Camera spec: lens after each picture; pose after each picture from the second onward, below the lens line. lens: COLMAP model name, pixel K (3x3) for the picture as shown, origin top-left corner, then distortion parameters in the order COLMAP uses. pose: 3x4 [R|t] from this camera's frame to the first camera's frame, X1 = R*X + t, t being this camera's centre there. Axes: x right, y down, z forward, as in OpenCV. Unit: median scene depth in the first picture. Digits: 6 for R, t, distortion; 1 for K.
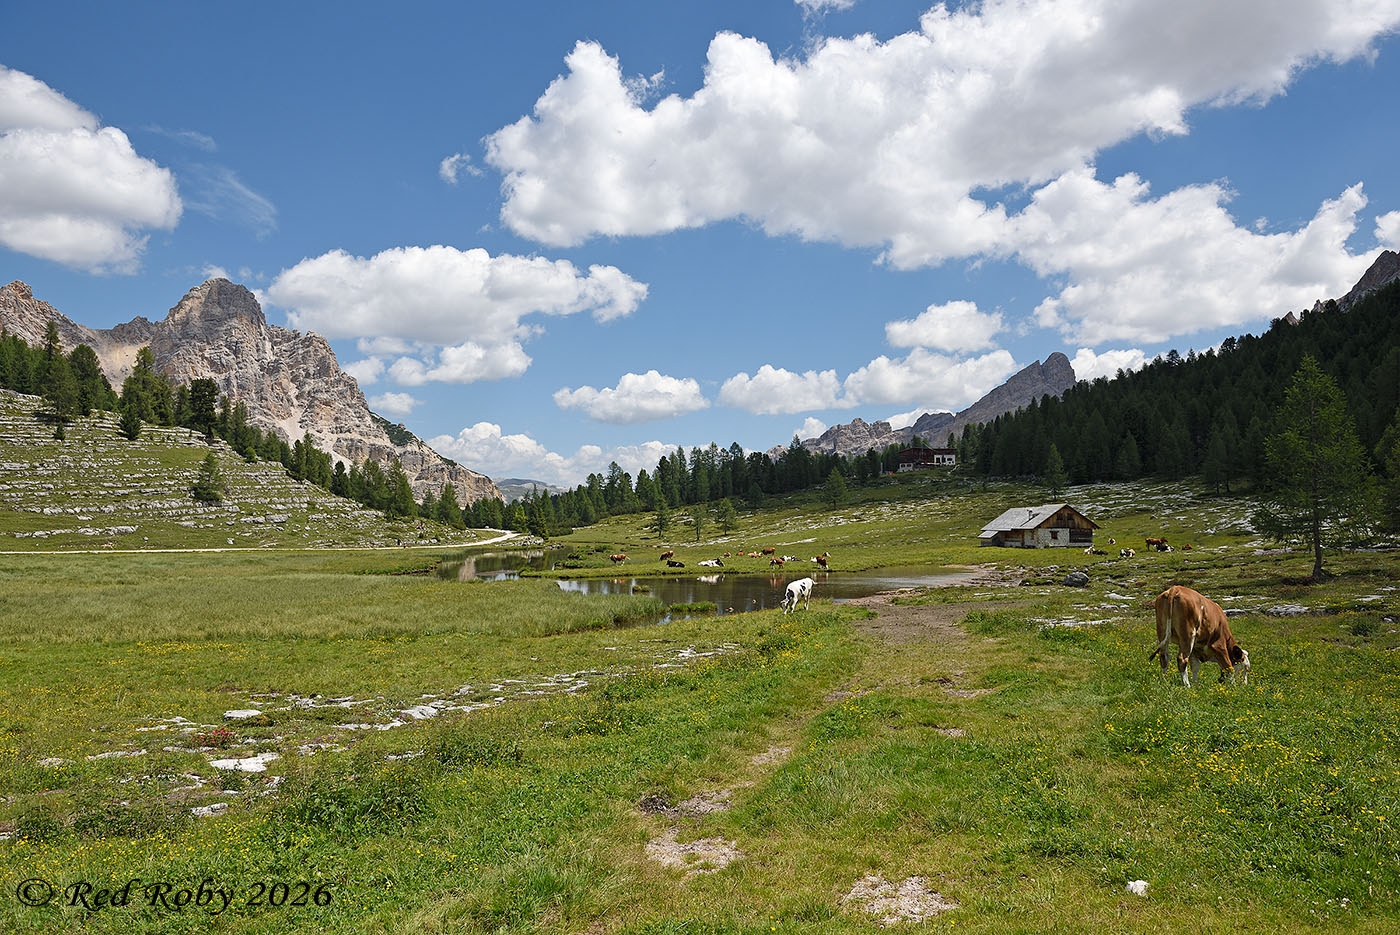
lens RADIAL K [[1022.8, 0, 697.1], [0, 1022.8, 465.3], [0, 0, 1]] dist [-0.032714, -0.003689]
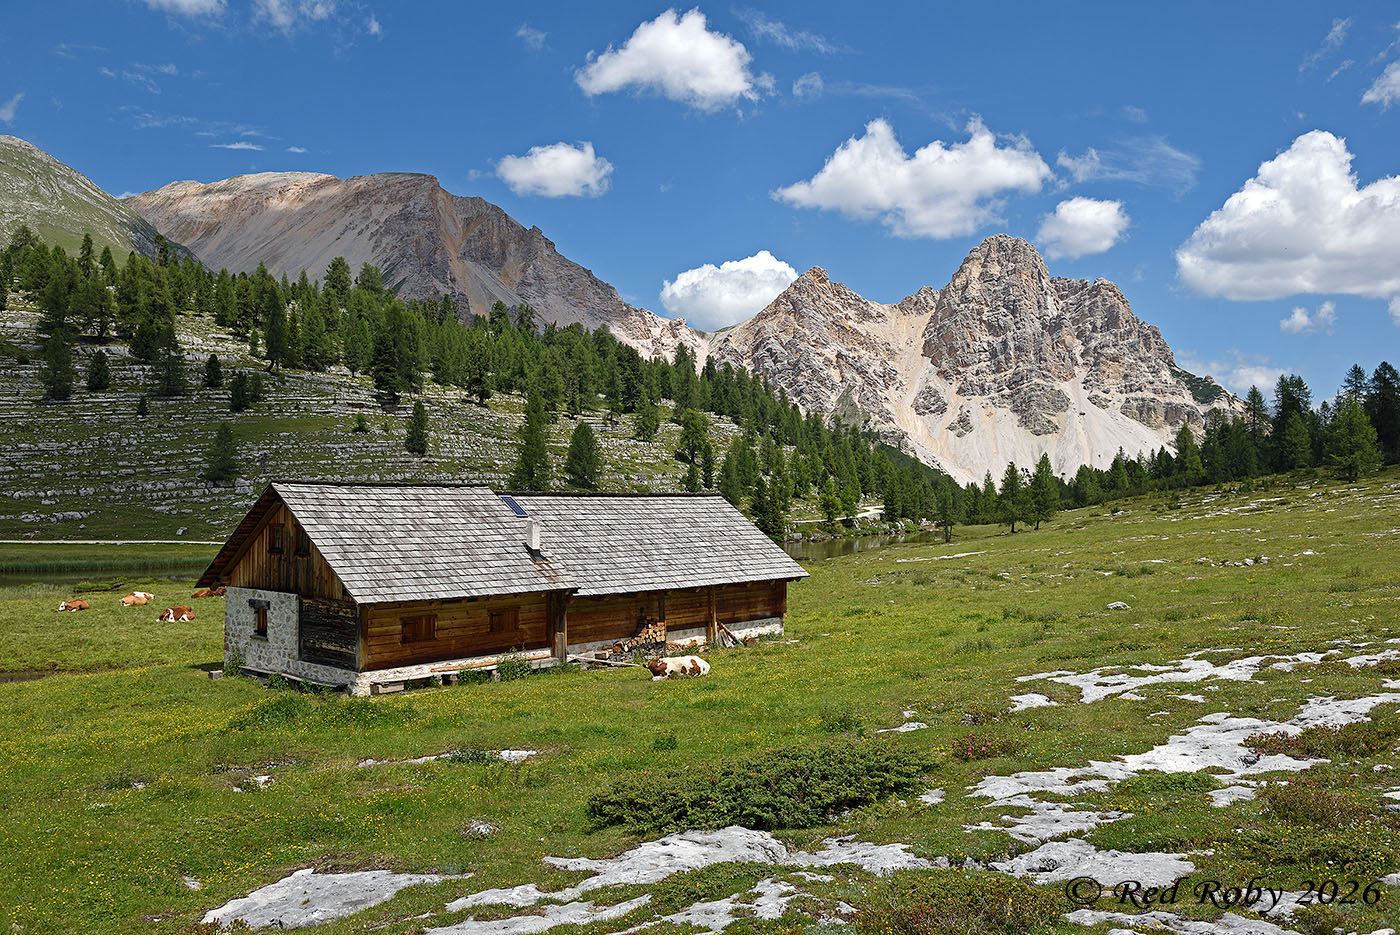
lens RADIAL K [[1096.2, 0, 693.2], [0, 1096.2, 479.0], [0, 0, 1]] dist [-0.025518, -0.007317]
pose [[0.696239, -0.007589, -0.717770, 0.054143], [0.038010, 0.998931, 0.026308, 0.003386], [0.716803, -0.045599, 0.695784, 0.087995]]
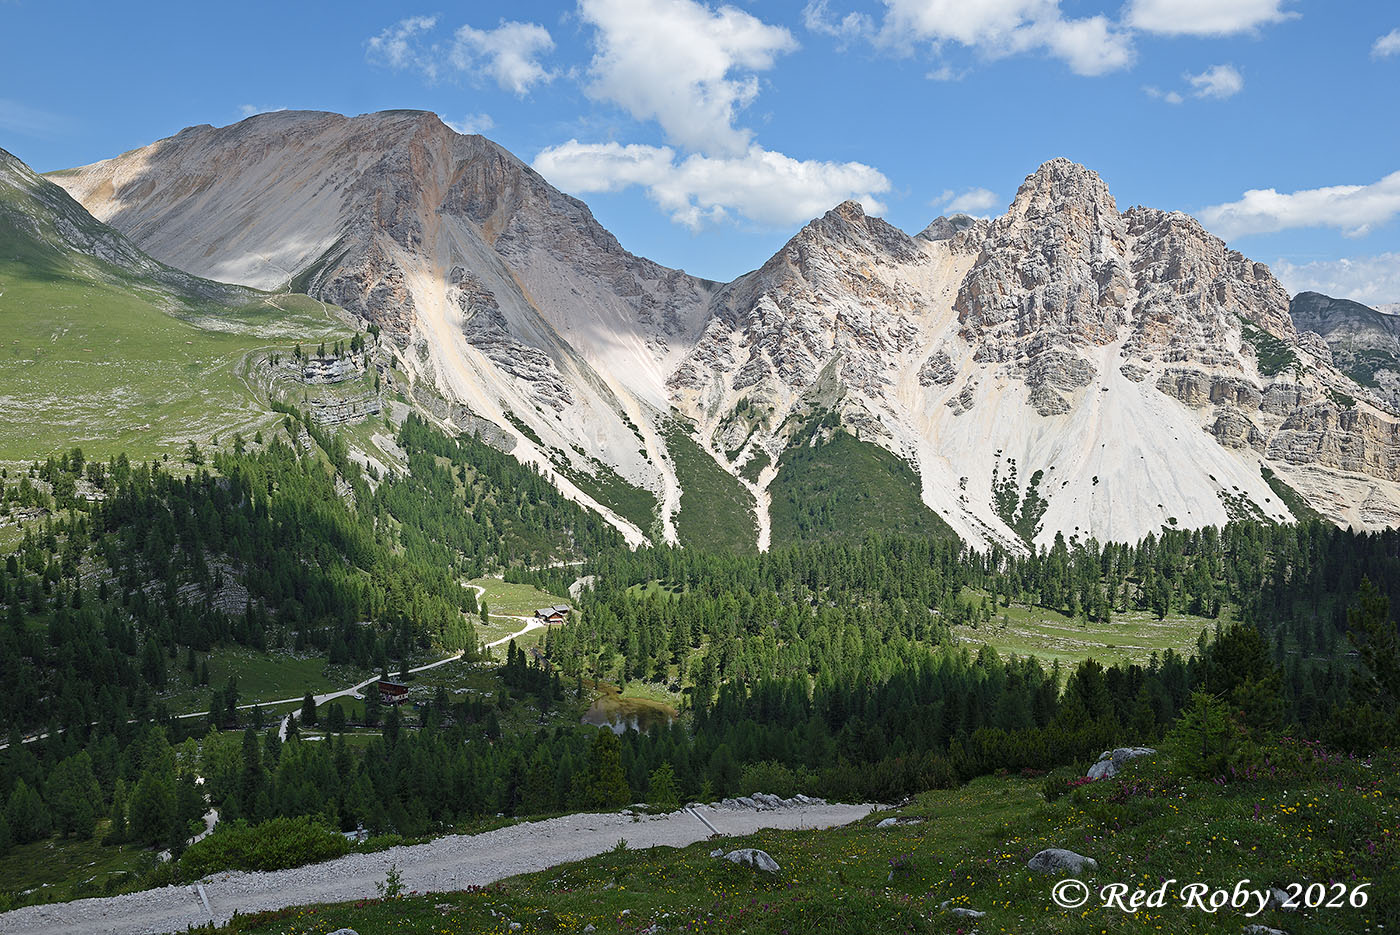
lens RADIAL K [[1210.7, 0, 709.5], [0, 1210.7, 521.8], [0, 0, 1]] dist [-0.001818, 0.000706]
pose [[0.524840, 0.107049, -0.844443, 0.207536], [0.043140, 0.987440, 0.151989, -0.062851], [0.850107, -0.116199, 0.513630, 0.266996]]
